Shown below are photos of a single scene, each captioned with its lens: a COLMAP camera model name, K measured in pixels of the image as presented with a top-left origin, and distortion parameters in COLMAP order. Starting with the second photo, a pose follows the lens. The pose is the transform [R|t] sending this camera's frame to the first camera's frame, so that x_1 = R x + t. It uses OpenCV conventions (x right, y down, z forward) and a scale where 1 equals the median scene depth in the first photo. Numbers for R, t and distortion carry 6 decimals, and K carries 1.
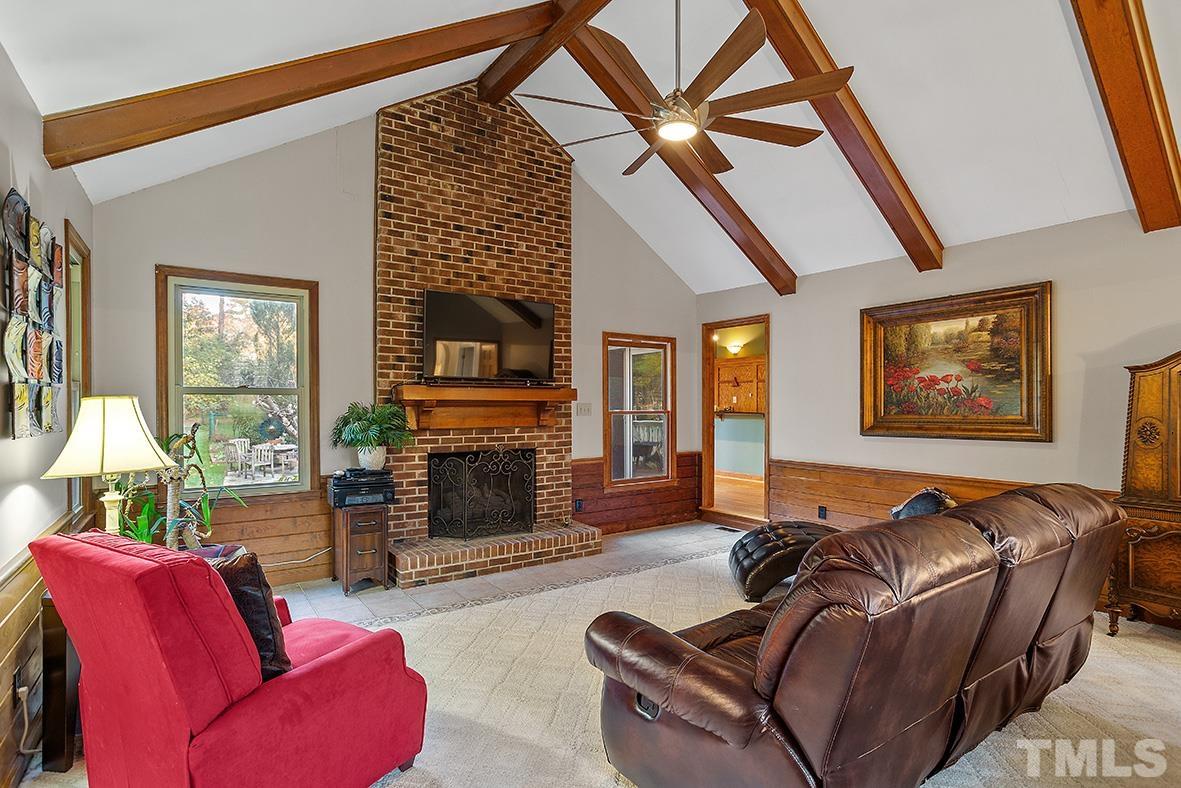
lens RADIAL K [[575.5, 0, 586.1], [0, 575.5, 405.9], [0, 0, 1]] dist [-0.048512, 0.000601]
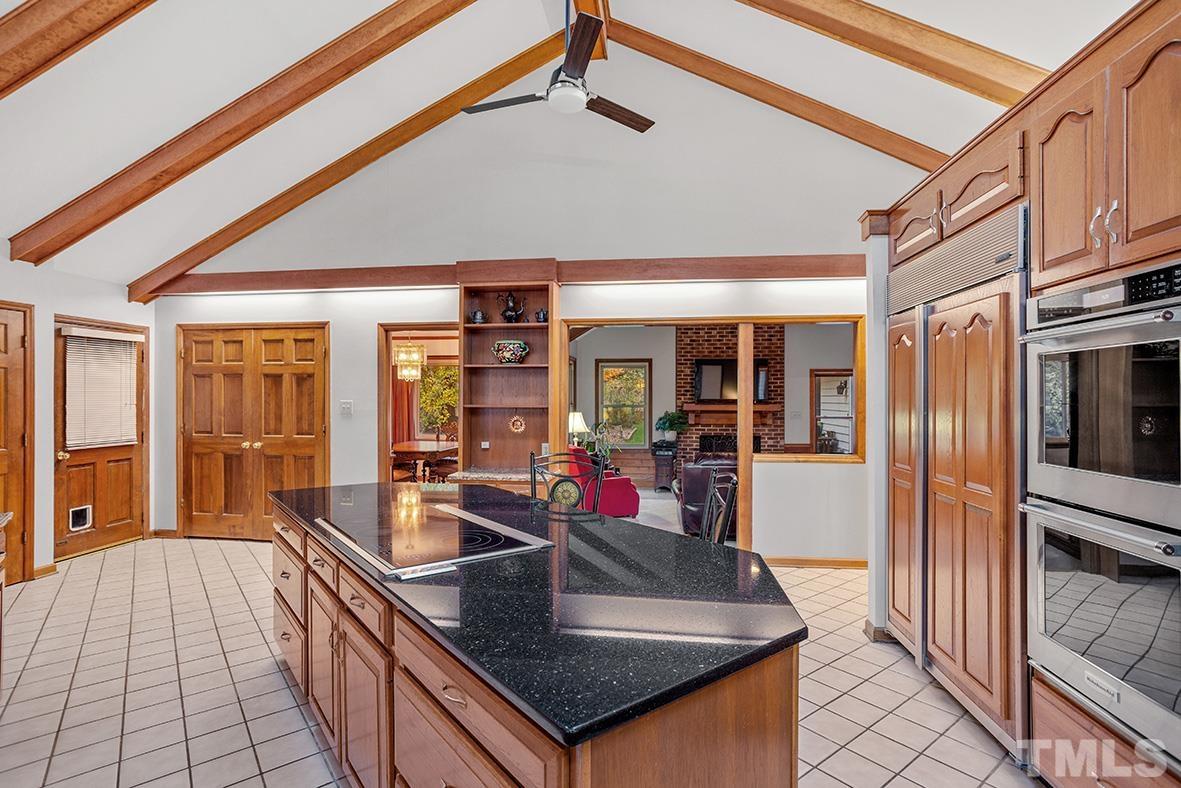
lens RADIAL K [[575.4, 0, 590.5], [0, 575.4, 394.0], [0, 0, 1]] dist [-0.058461, 0.040057]
pose [[0.733268, -0.002302, -0.679936, 0.841861], [-0.002496, 0.999978, -0.006078, -0.054334], [0.679935, 0.006154, 0.733247, -0.796311]]
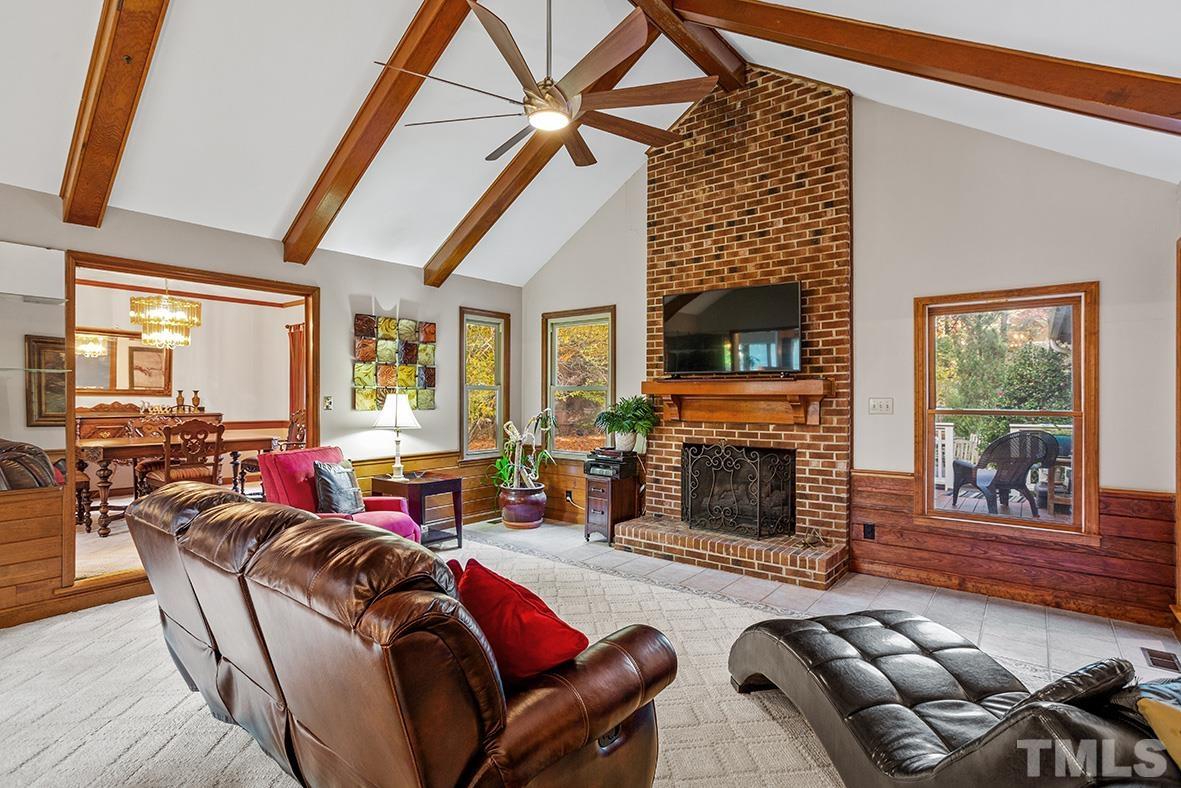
lens RADIAL K [[575.4, 0, 590.5], [0, 575.4, 394.0], [0, 0, 1]] dist [-0.058461, 0.040057]
pose [[0.298025, -0.003557, -0.954552, 0.708807], [-0.007311, 0.999955, -0.006009, -0.002738], [0.954530, 0.008769, 0.297985, 0.494130]]
